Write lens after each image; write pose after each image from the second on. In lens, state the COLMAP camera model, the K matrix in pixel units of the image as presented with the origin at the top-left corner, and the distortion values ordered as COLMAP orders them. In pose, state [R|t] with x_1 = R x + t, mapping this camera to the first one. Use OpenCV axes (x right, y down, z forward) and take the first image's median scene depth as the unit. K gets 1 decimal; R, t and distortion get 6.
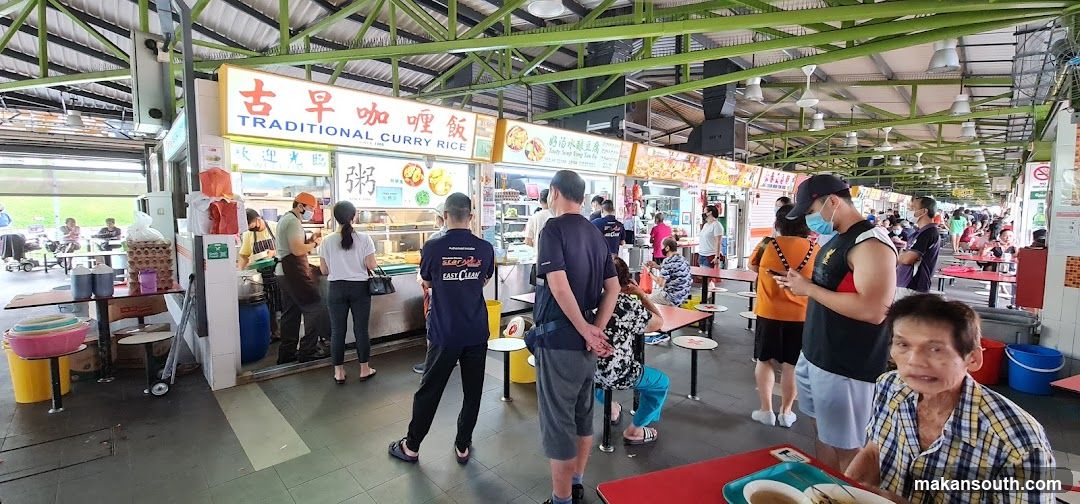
lens RADIAL K [[446.3, 0, 541.9], [0, 446.3, 243.0], [0, 0, 1]] dist [0.001039, 0.000029]
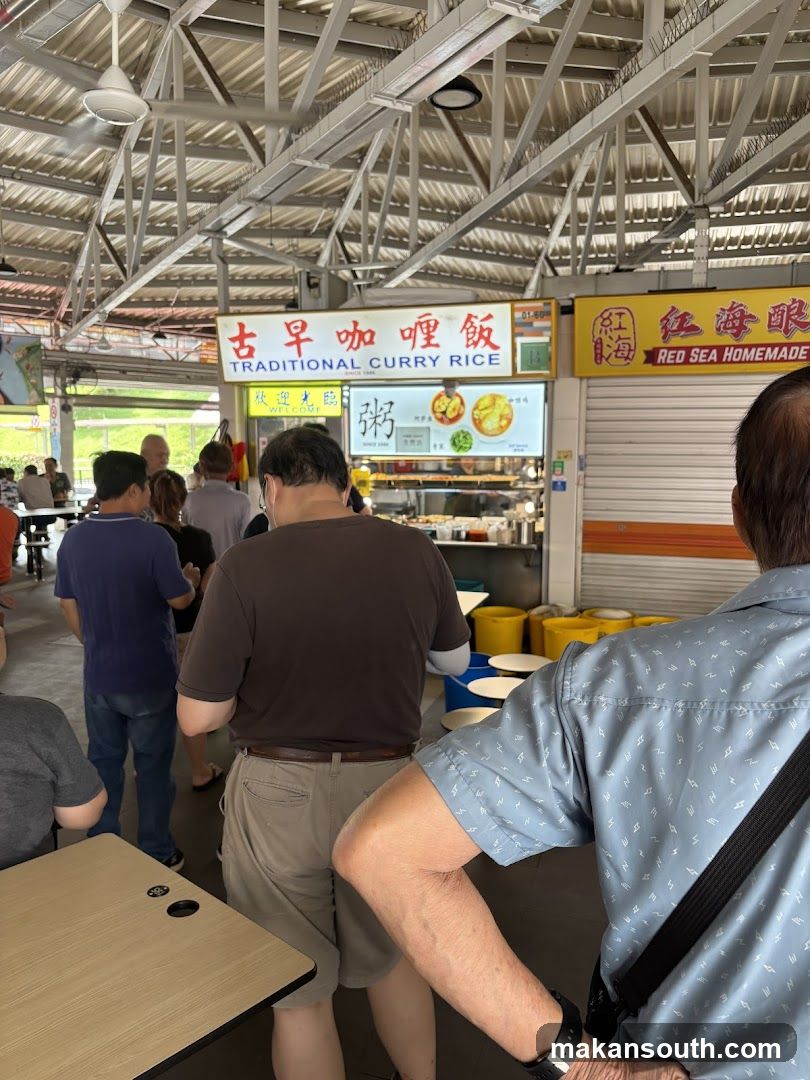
lens RADIAL K [[797.5, 0, 412.7], [0, 797.5, 542.3], [0, 0, 1]] dist [0.057473, -0.049284]
pose [[0.483891, 0.104222, -0.868900, 0.903543], [-0.062868, 0.994458, 0.084271, -0.052660], [0.872867, 0.013848, 0.487761, 0.402262]]
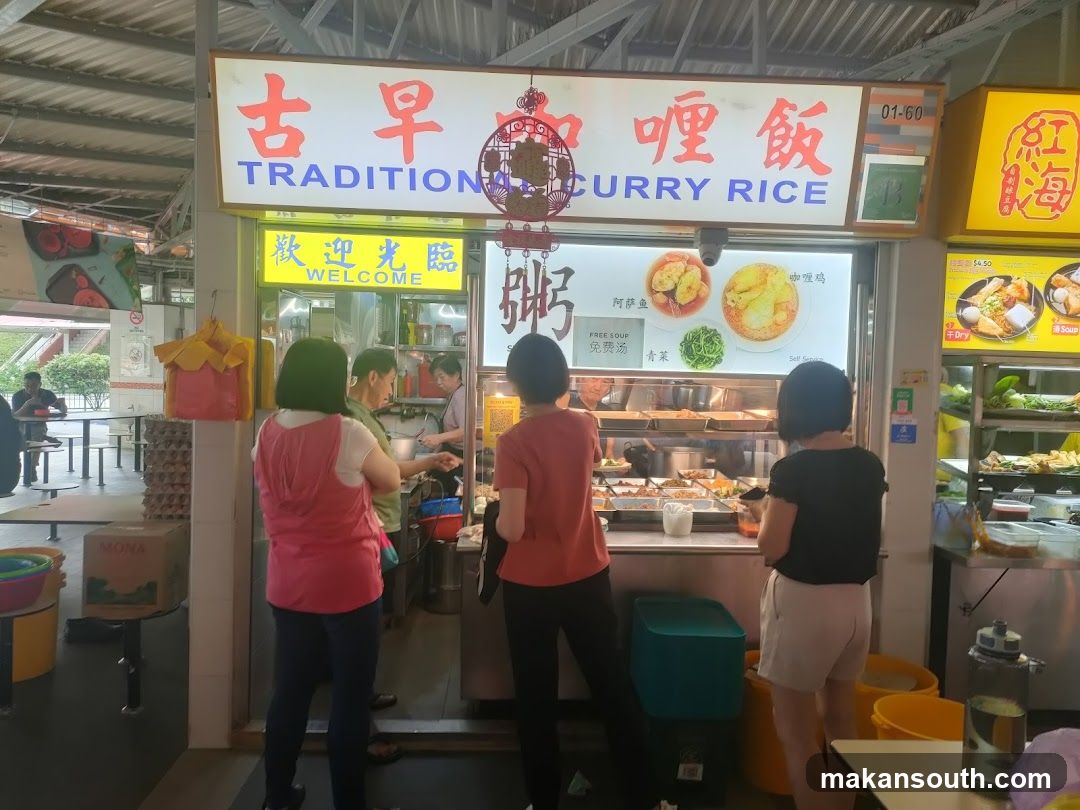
lens RADIAL K [[797.5, 0, 541.3], [0, 797.5, 400.1], [0, 0, 1]] dist [0.057473, -0.049284]
pose [[0.747890, 0.042600, -0.662454, 0.084727], [-0.071559, 0.997297, -0.016655, -0.042981], [0.659954, 0.059861, 0.748917, 0.493297]]
